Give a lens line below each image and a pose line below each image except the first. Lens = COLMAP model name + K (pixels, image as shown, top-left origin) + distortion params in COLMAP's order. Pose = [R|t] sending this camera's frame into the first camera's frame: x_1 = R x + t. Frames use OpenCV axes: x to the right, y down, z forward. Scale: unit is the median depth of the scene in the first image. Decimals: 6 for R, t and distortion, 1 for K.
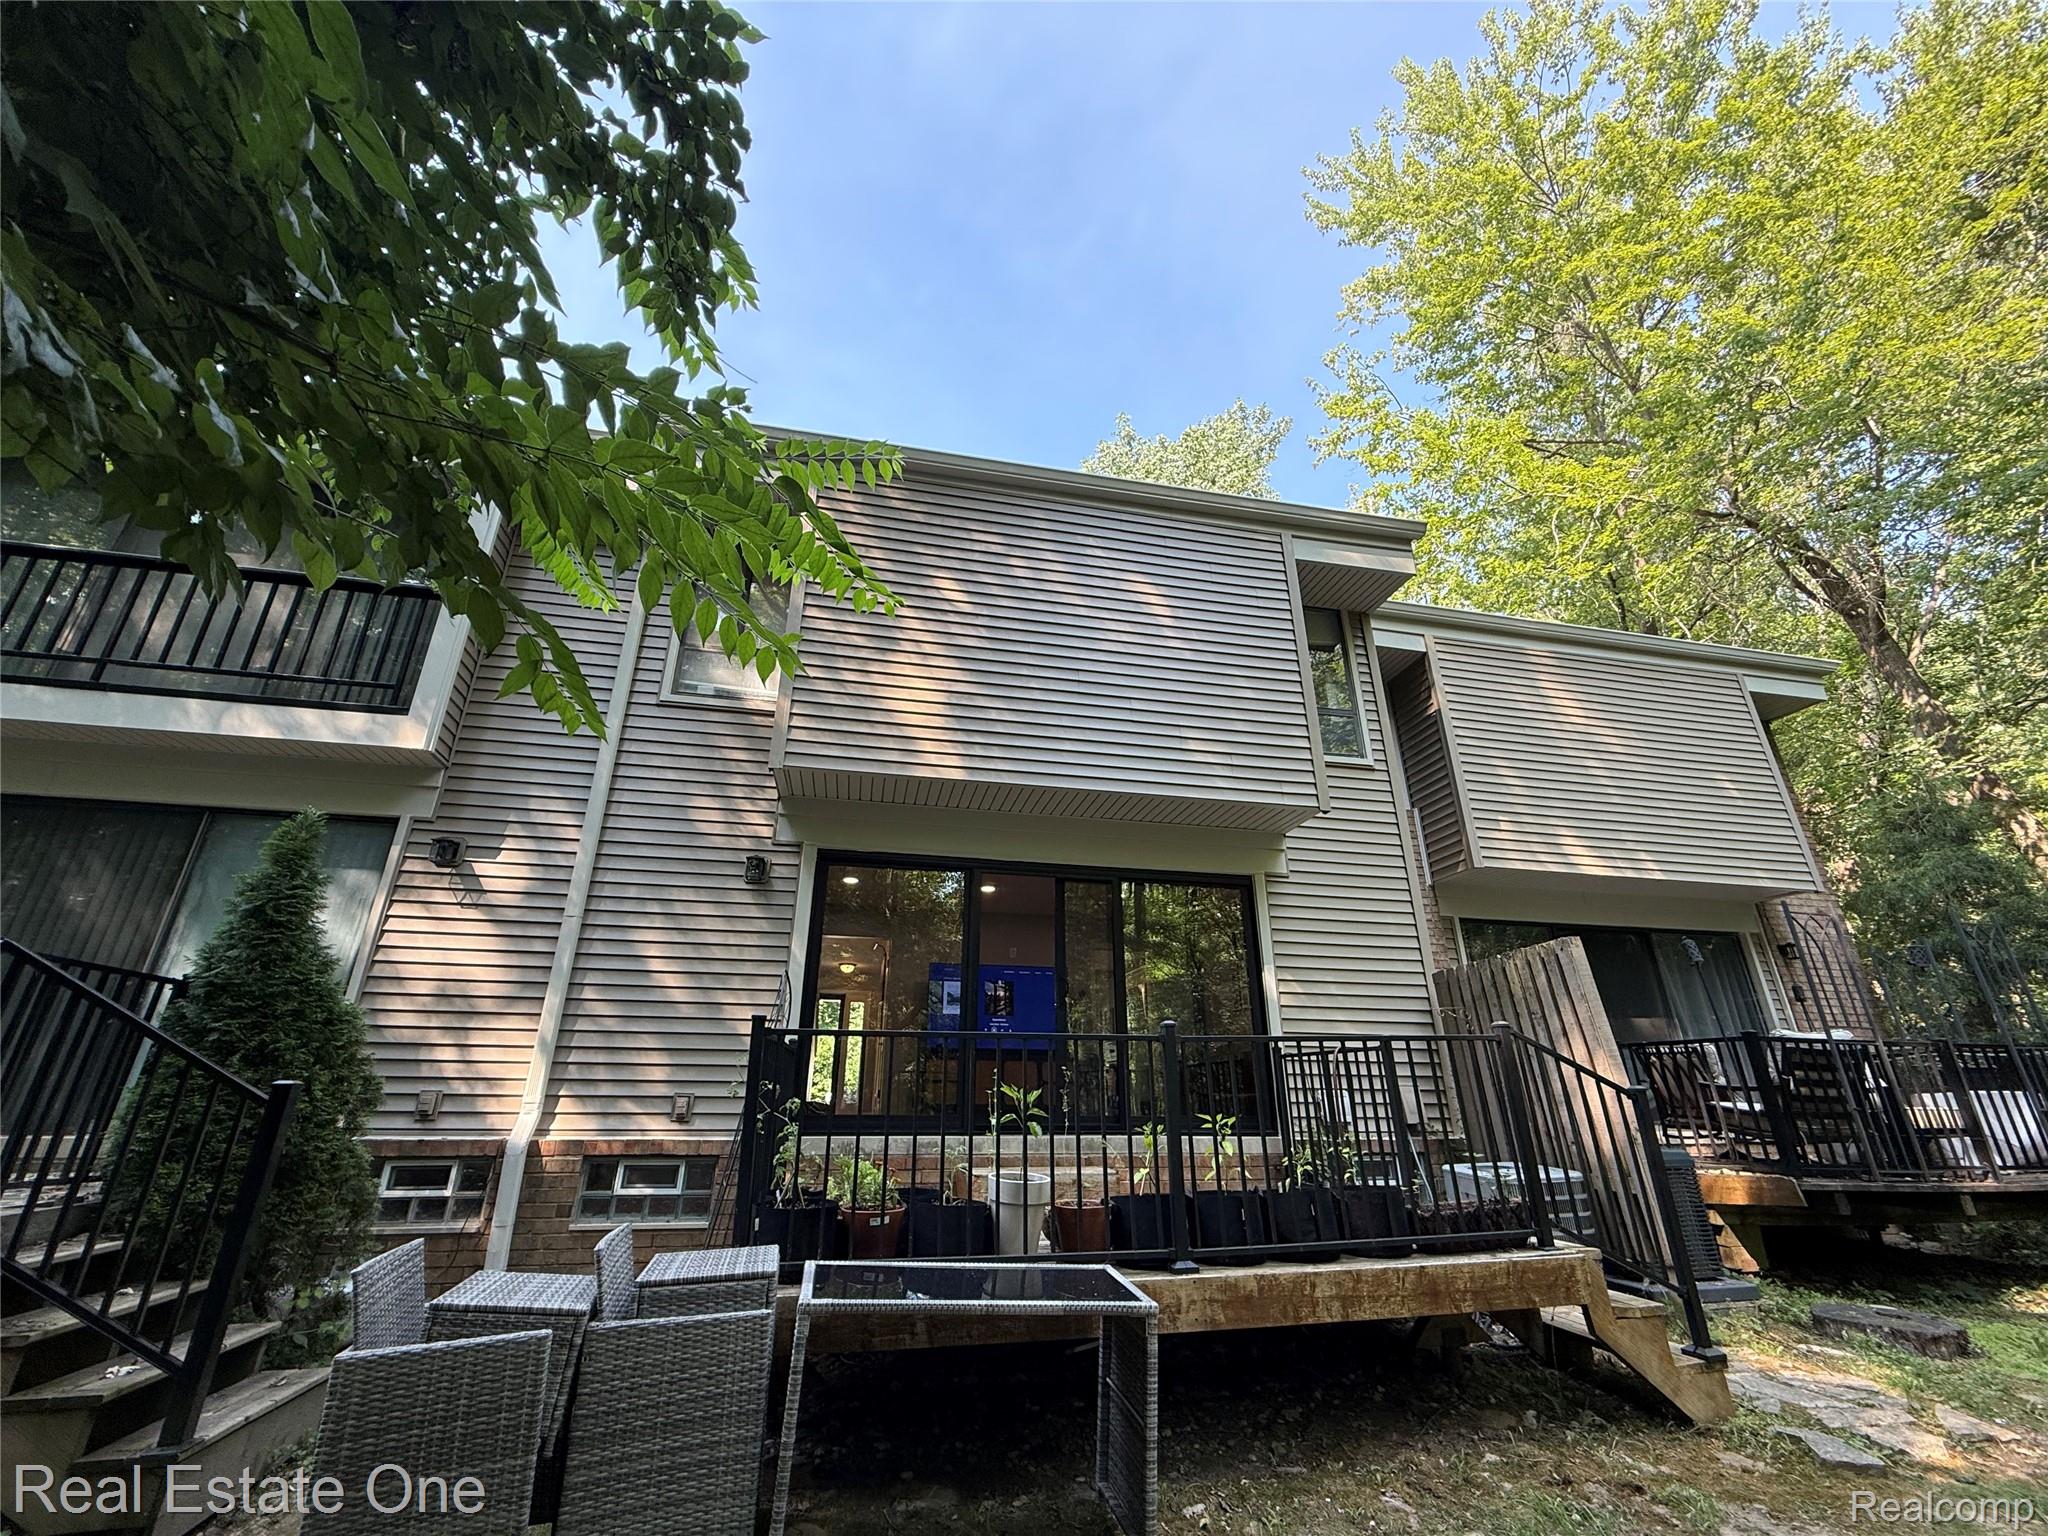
lens RADIAL K [[813.7, 0, 1024.8], [0, 813.7, 765.6], [0, 0, 1]] dist [0.002670, -0.000069]
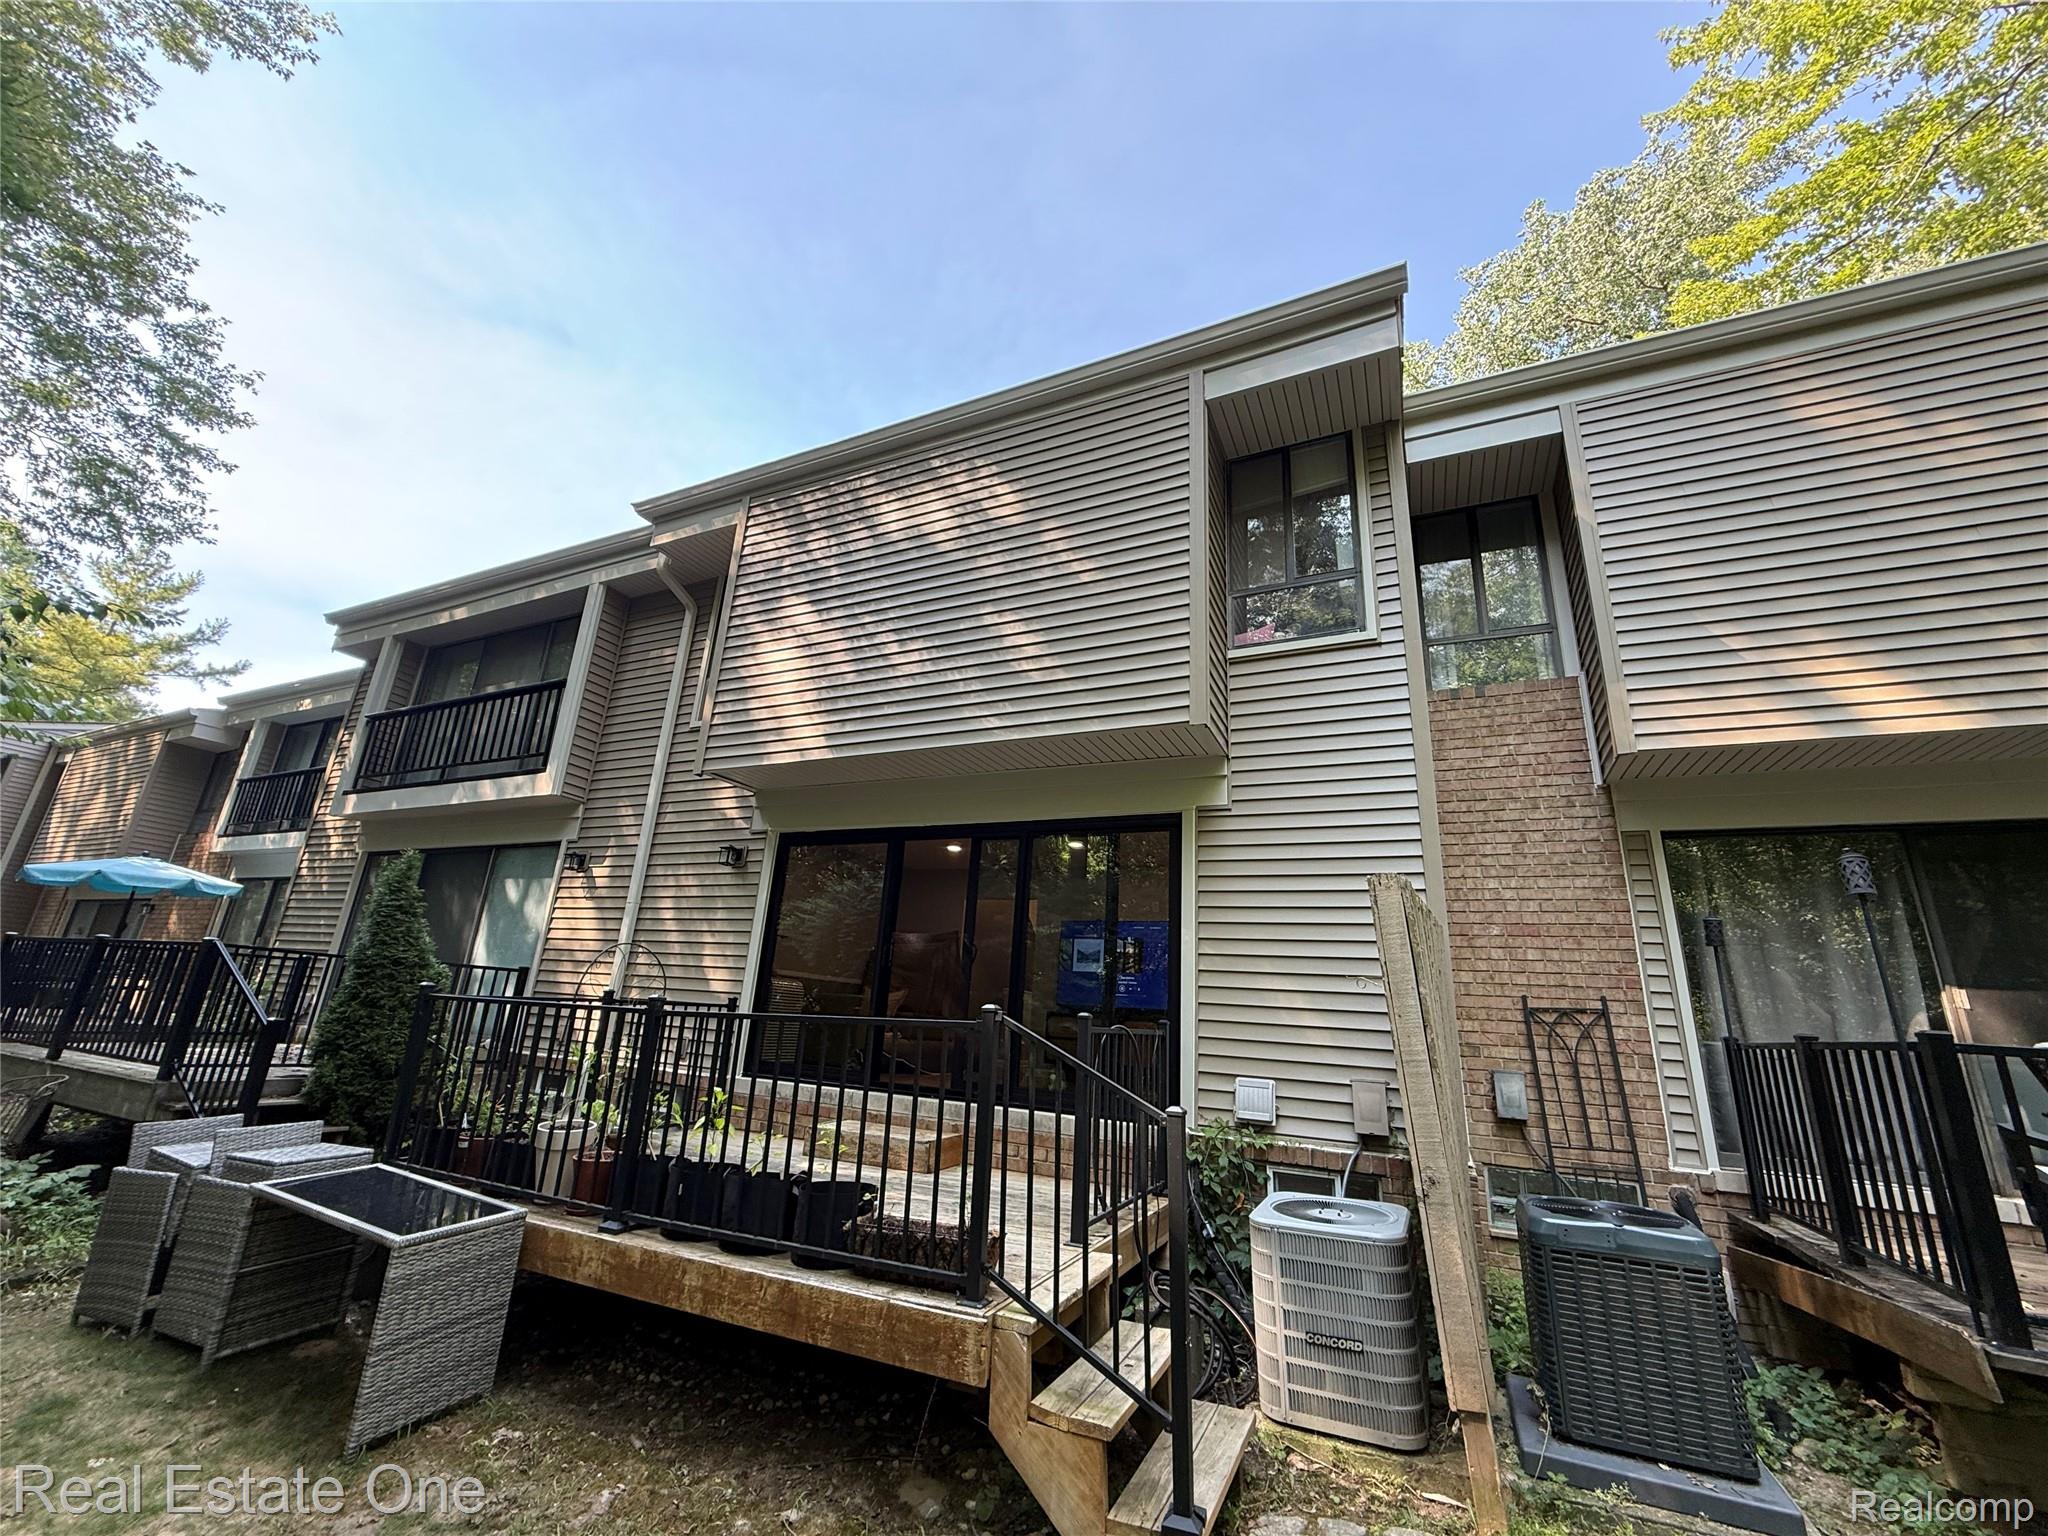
lens RADIAL K [[813.7, 0, 1028.1], [0, 813.7, 769.0], [0, 0, 1]] dist [0.002670, -0.000069]
pose [[0.797175, -0.136632, -0.588085, 0.720378], [0.175736, 0.984391, 0.009511, 0.063834], [0.577607, -0.110930, 0.808743, 0.284961]]
